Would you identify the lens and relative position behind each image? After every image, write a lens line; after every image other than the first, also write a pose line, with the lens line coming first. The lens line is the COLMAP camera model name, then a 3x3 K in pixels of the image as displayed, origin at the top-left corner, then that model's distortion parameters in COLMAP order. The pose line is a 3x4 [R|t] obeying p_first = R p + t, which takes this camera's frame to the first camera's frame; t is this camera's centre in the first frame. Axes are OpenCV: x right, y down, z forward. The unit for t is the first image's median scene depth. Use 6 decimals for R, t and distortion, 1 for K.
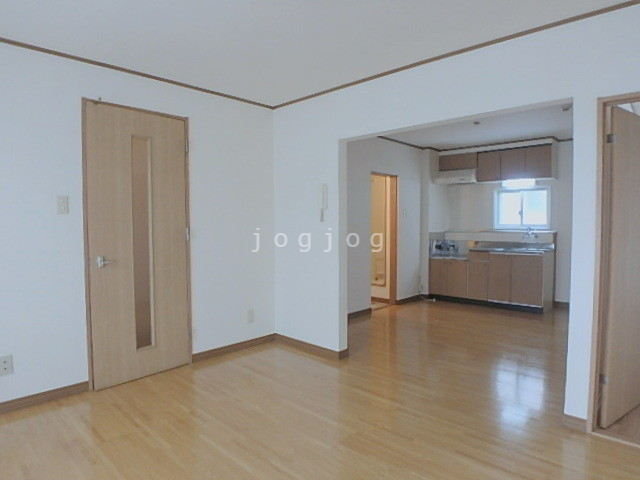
lens RADIAL K [[397.2, 0, 328.5], [0, 397.2, 237.8], [0, 0, 1]] dist [-0.050731, 0.002363]
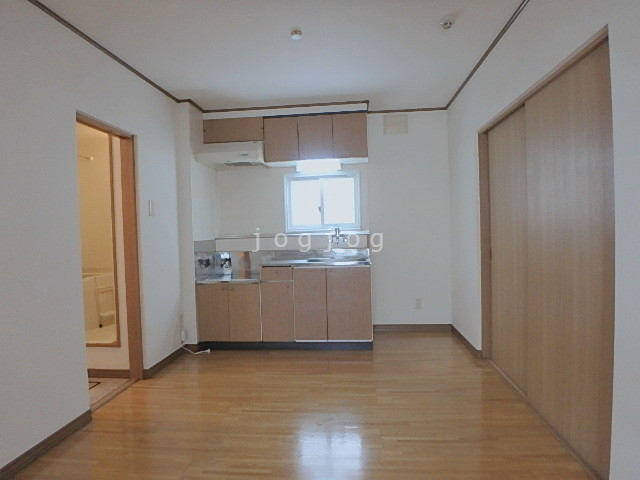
lens RADIAL K [[397.2, 0, 328.5], [0, 397.2, 237.8], [0, 0, 1]] dist [-0.050731, 0.002363]
pose [[0.796657, -0.036278, 0.603342, 0.056034], [0.049055, 0.998785, -0.004718, -0.005357], [-0.602438, 0.033355, 0.797468, 0.405154]]
